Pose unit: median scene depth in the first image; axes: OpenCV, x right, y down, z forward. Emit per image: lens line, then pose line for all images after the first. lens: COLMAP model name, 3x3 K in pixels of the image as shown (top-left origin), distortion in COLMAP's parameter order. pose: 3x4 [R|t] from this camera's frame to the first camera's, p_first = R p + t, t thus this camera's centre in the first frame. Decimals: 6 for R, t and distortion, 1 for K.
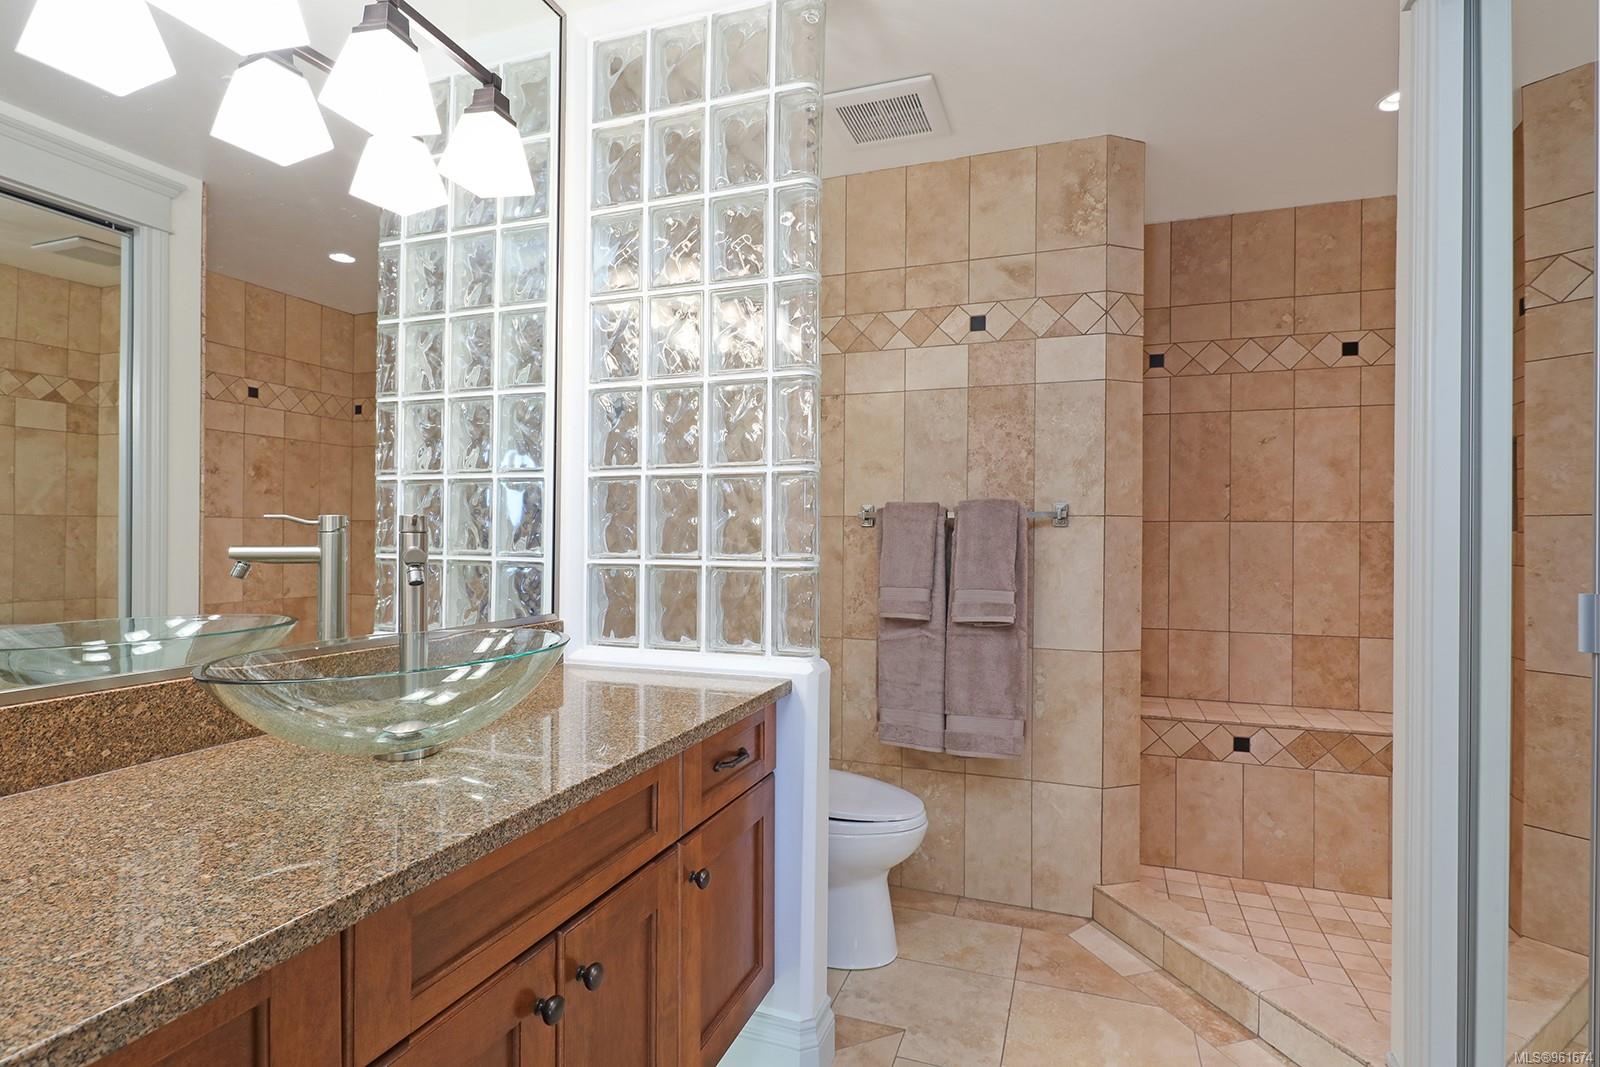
lens RADIAL K [[821.1, 0, 799.2], [0, 821.1, 534.2], [0, 0, 1]] dist [-0.000523, 0.001652]
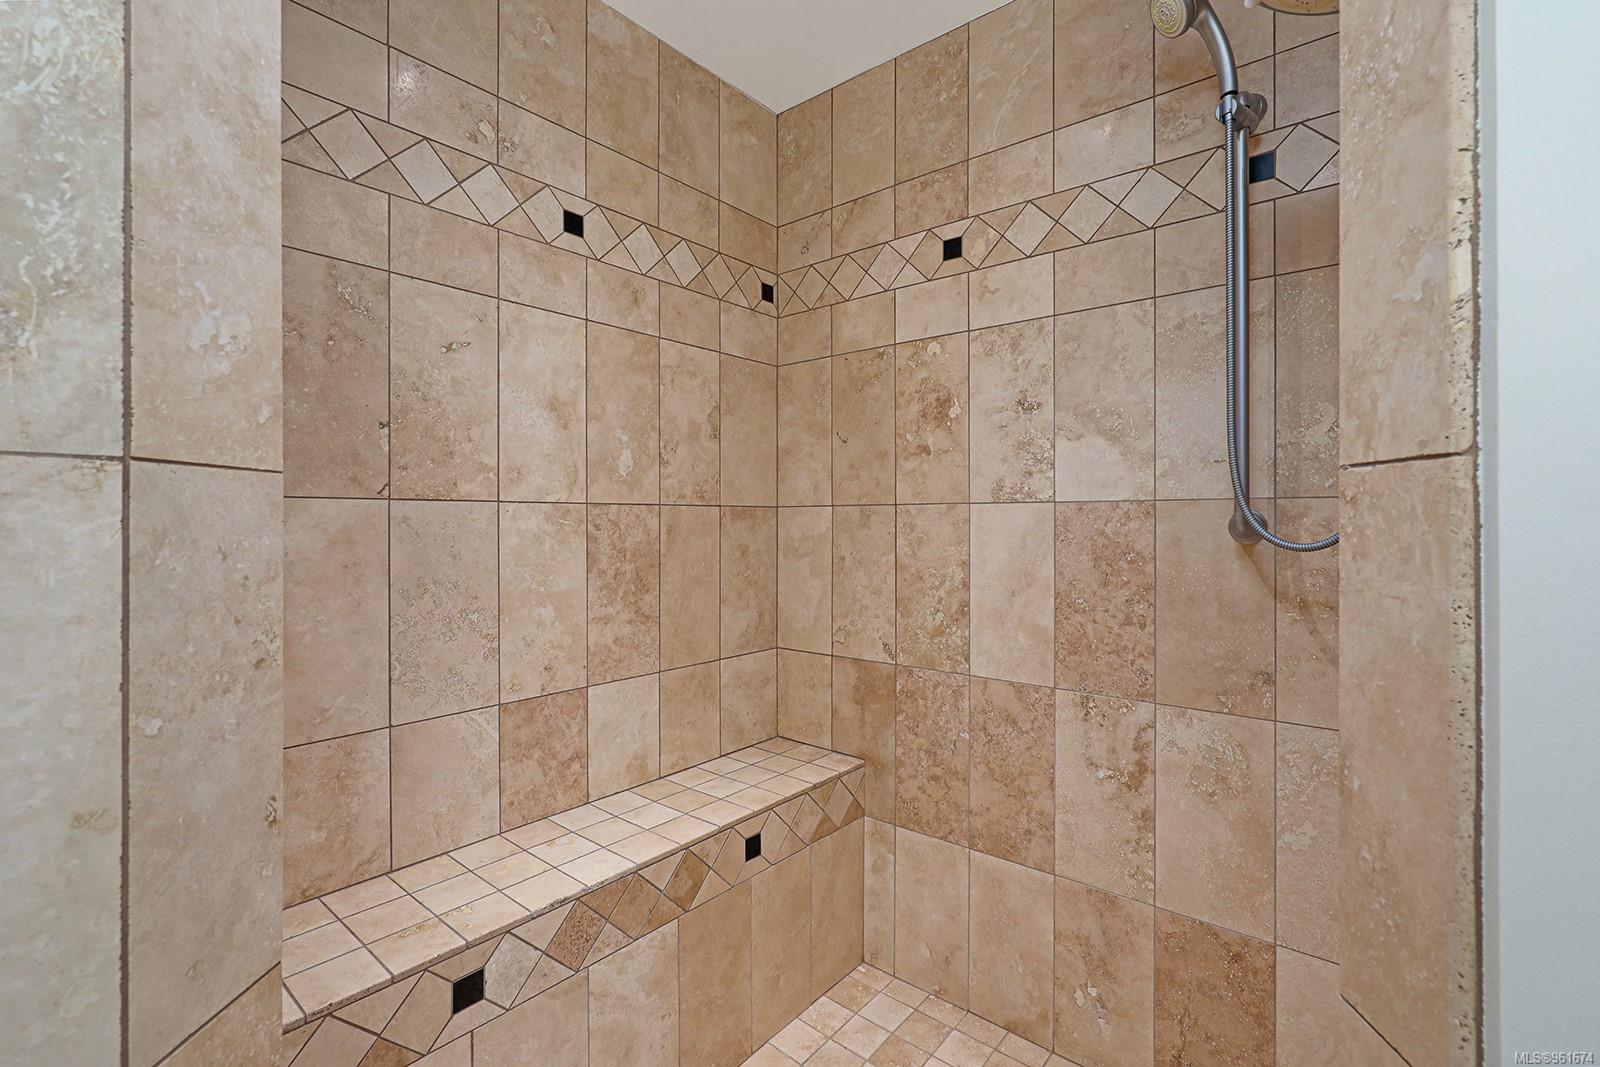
lens RADIAL K [[725.8, 0, 801.2], [0, 725.8, 520.9], [0, 0, 1]] dist [-0.001652, 0.000131]
pose [[0.346490, -0.008810, 0.938012, 0.214184], [0.000037, 0.999956, 0.009378, -0.006889], [-0.938054, -0.003215, 0.346475, 0.644961]]
